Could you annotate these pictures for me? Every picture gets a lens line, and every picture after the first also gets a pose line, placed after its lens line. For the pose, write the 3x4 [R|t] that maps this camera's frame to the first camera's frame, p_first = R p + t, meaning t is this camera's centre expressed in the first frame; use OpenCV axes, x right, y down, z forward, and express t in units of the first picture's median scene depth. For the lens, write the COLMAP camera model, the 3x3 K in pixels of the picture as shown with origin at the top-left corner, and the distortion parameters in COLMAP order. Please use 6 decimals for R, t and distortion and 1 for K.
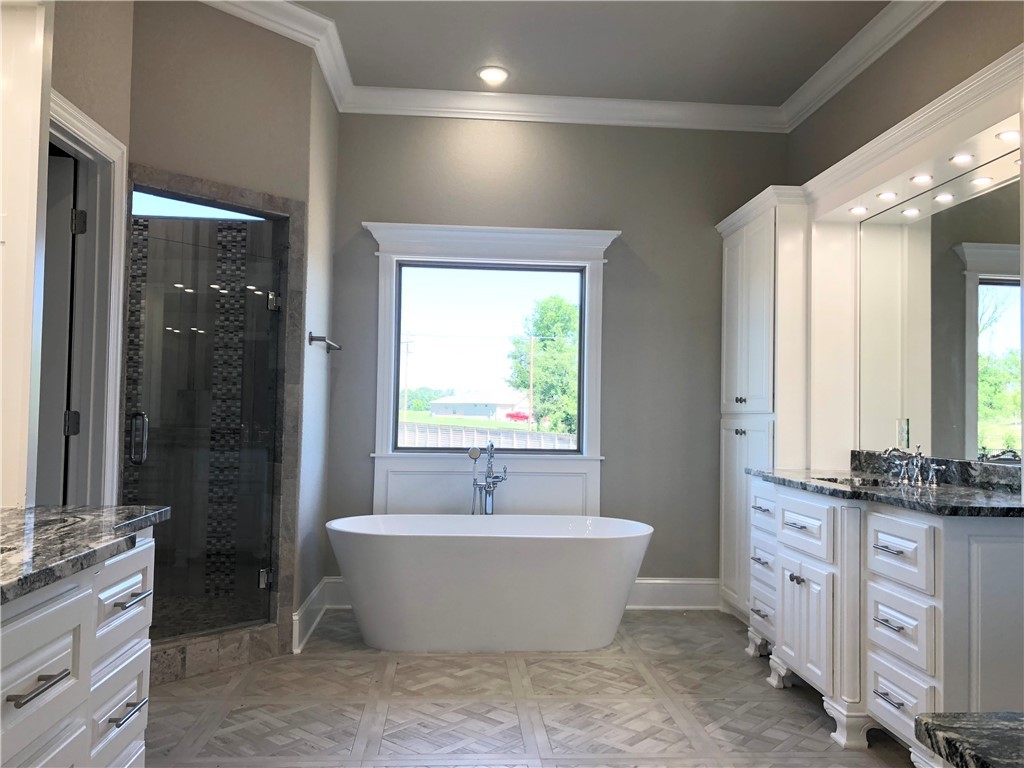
lens RADIAL K [[822.3, 0, 512.0], [0, 822.3, 384.0], [0, 0, 1]] dist [0.039920, -0.007282]
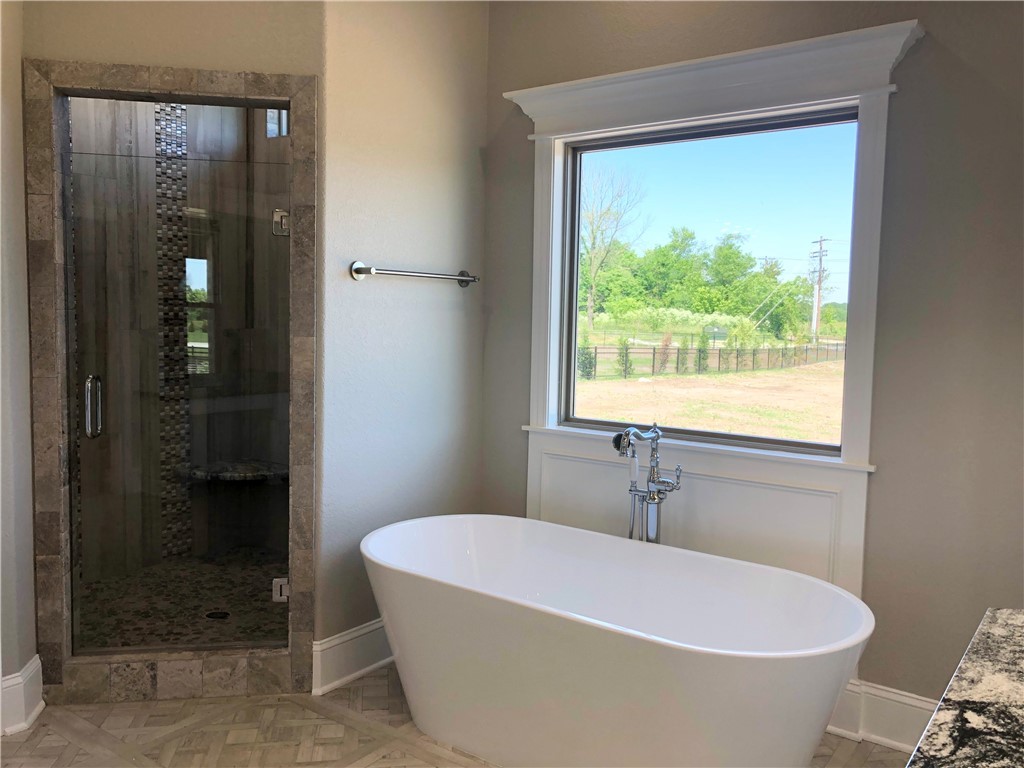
lens RADIAL K [[850.0, 0, 512.0], [0, 850.0, 384.0], [0, 0, 1]] dist [0.055586, 0.000250]
pose [[0.764991, 0.051139, -0.642007, 0.364493], [0.015281, 0.995121, 0.097474, -0.029587], [0.643860, -0.084377, 0.760477, 0.545129]]
